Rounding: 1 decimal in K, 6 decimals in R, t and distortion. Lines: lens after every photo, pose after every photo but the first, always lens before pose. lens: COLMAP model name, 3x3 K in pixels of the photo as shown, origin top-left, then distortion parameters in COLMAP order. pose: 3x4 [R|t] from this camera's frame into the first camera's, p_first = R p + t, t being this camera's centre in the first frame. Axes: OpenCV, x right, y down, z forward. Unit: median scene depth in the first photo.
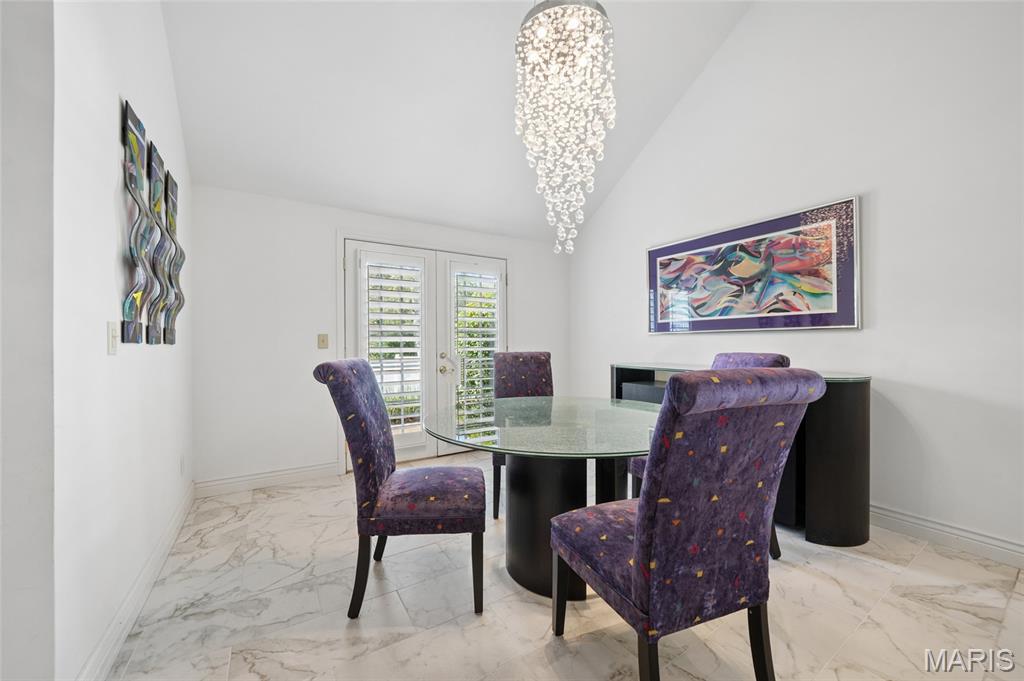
lens RADIAL K [[384.8, 0, 506.2], [0, 384.8, 340.9], [0, 0, 1]] dist [-0.008323, 0.000431]
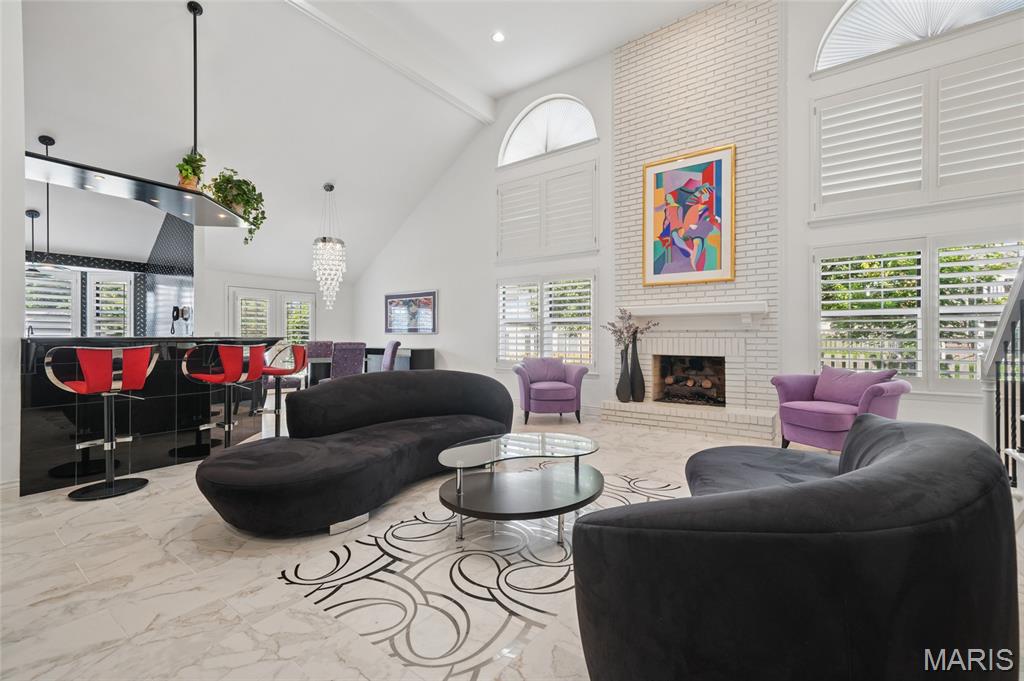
lens RADIAL K [[456.4, 0, 506.8], [0, 456.4, 340.7], [0, 0, 1]] dist [0.000533, -0.000018]
pose [[0.934996, 0.012105, 0.354451, 0.122231], [-0.015719, 0.999850, 0.007319, -0.009843], [-0.354309, -0.012414, 0.935046, -1.979353]]
